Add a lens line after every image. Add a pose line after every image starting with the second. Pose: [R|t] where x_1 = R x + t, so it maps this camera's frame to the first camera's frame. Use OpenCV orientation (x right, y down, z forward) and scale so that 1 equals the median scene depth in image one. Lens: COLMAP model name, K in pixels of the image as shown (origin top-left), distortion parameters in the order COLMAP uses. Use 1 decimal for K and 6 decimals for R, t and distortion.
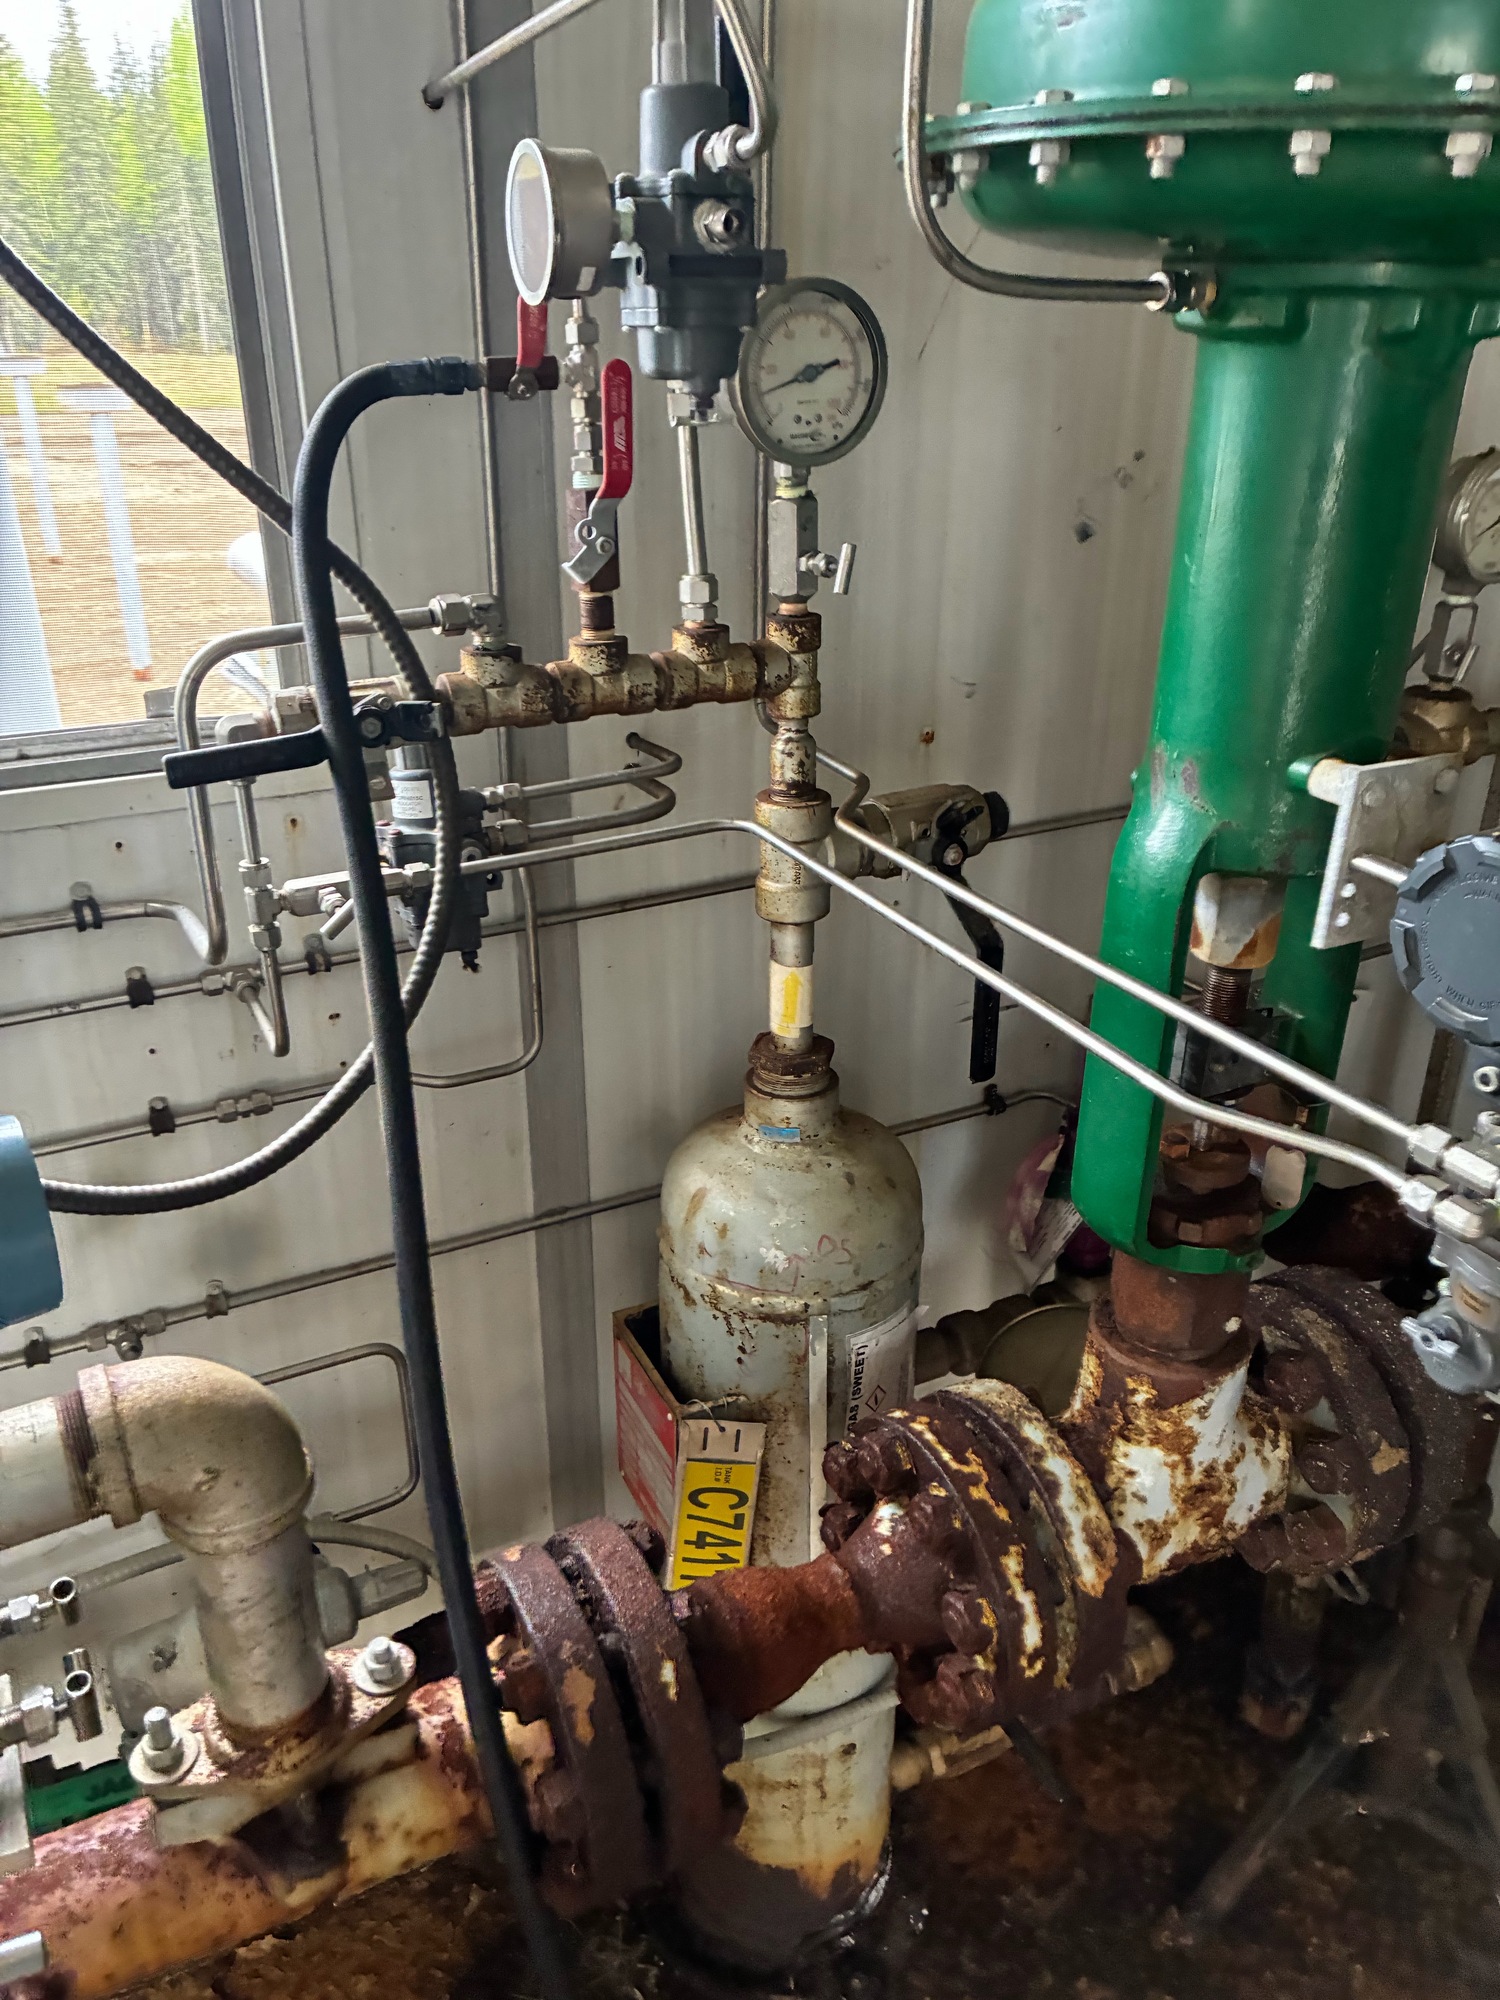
lens RADIAL K [[1478.2, 0, 726.9], [0, 1478.2, 997.8], [0, 0, 1]] dist [0.044775, -0.073106]
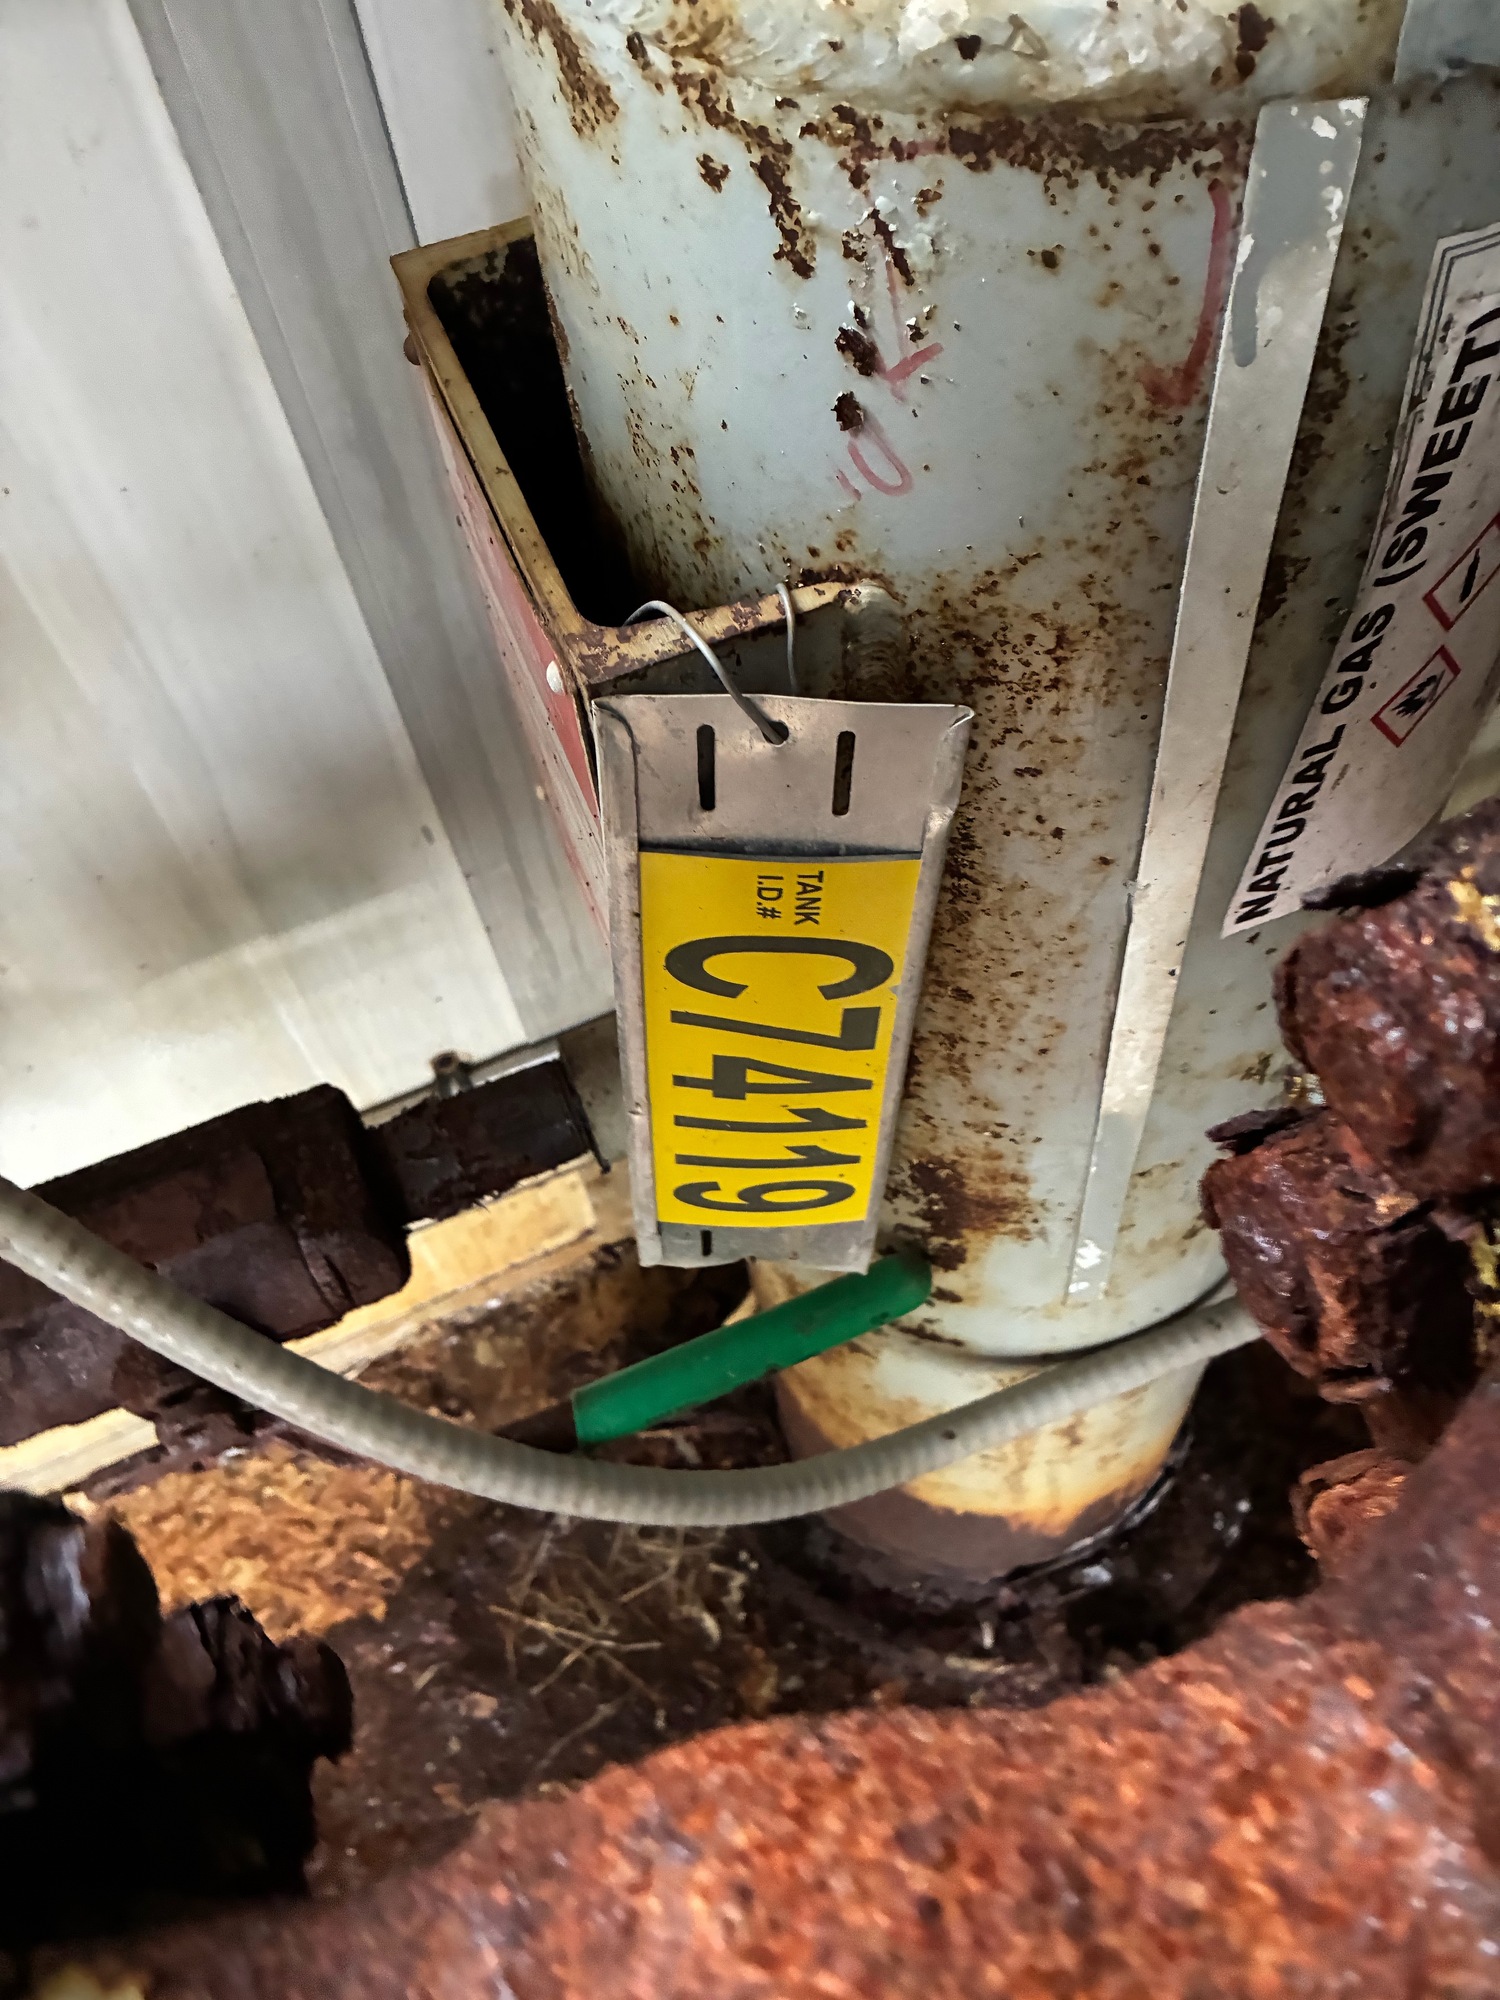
lens RADIAL K [[1478.2, 0, 726.9], [0, 1478.2, 997.8], [0, 0, 1]] dist [0.044775, -0.073106]
pose [[0.991502, 0.013809, -0.129357, 0.022144], [0.058456, 0.841016, 0.537843, 0.229352], [0.116218, -0.540834, 0.833062, 0.892344]]
